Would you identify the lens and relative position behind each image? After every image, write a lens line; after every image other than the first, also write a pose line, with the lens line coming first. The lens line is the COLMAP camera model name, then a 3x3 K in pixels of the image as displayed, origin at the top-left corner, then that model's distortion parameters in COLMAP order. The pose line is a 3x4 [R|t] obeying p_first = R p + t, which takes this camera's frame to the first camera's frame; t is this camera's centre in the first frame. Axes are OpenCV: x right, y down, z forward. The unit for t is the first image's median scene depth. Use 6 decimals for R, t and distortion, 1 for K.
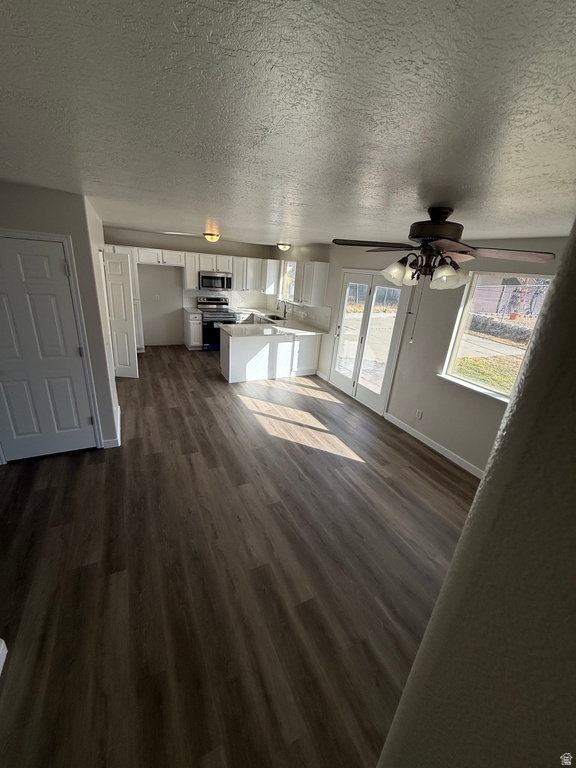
lens RADIAL K [[307.0, 0, 292.2], [0, 307.0, 383.9], [0, 0, 1]] dist [-0.007228, 0.001766]
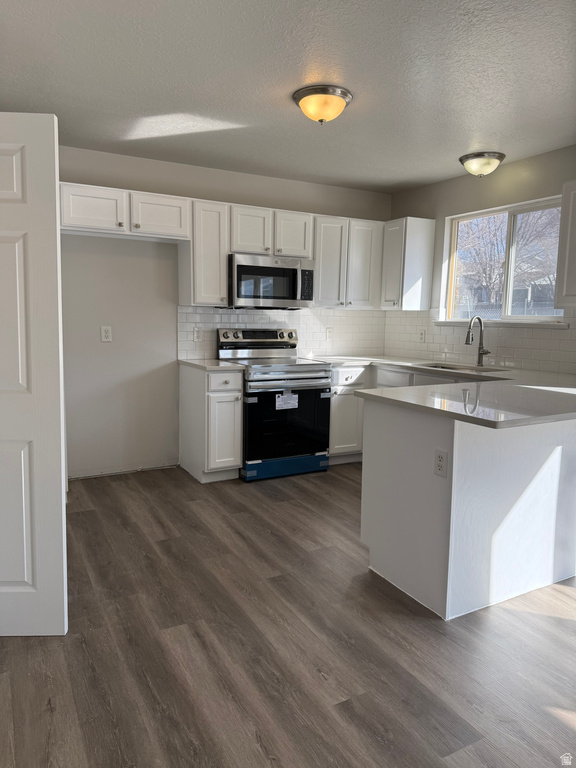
lens RADIAL K [[541.1, 0, 286.0], [0, 541.1, 389.6], [0, 0, 1]] dist [0.041852, -0.055921]
pose [[0.997616, -0.067745, 0.013155, -0.304285], [0.068959, 0.971232, -0.227933, -0.085219], [0.002664, 0.228297, 0.973588, 0.514289]]
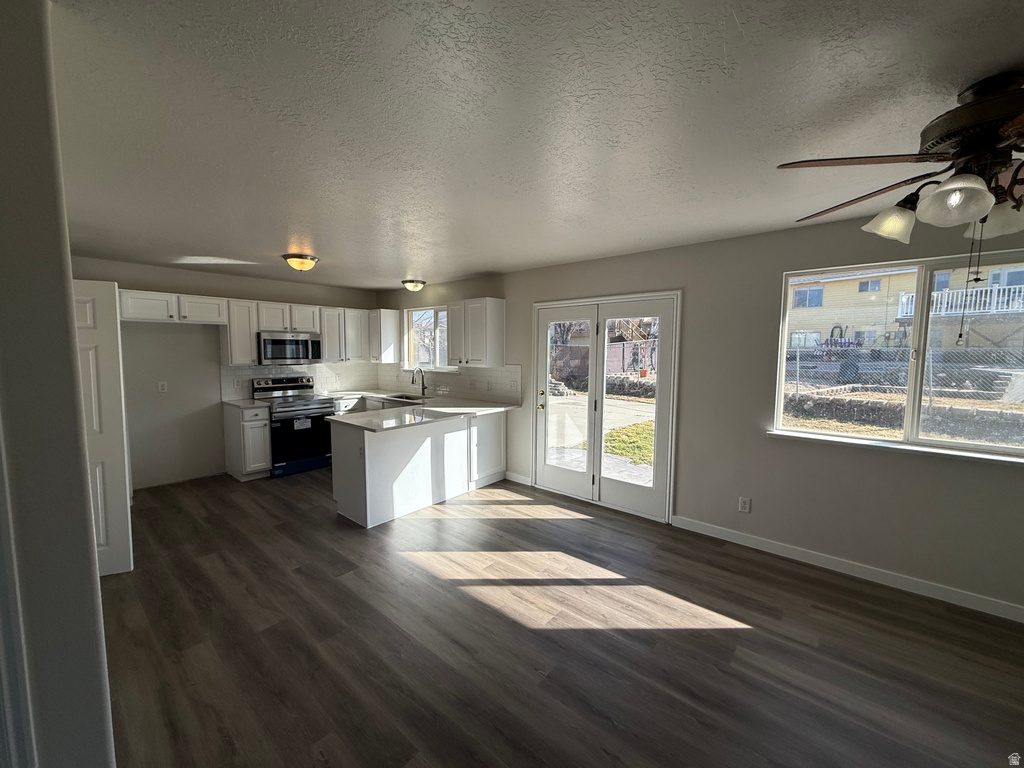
lens RADIAL K [[409.3, 0, 512.7], [0, 409.3, 385.2], [0, 0, 1]] dist [-0.007228, 0.001766]
pose [[0.920610, -0.110685, 0.374467, -0.198766], [0.204044, 0.954002, -0.219649, -0.029525], [-0.332931, 0.278619, 0.900849, 0.261222]]
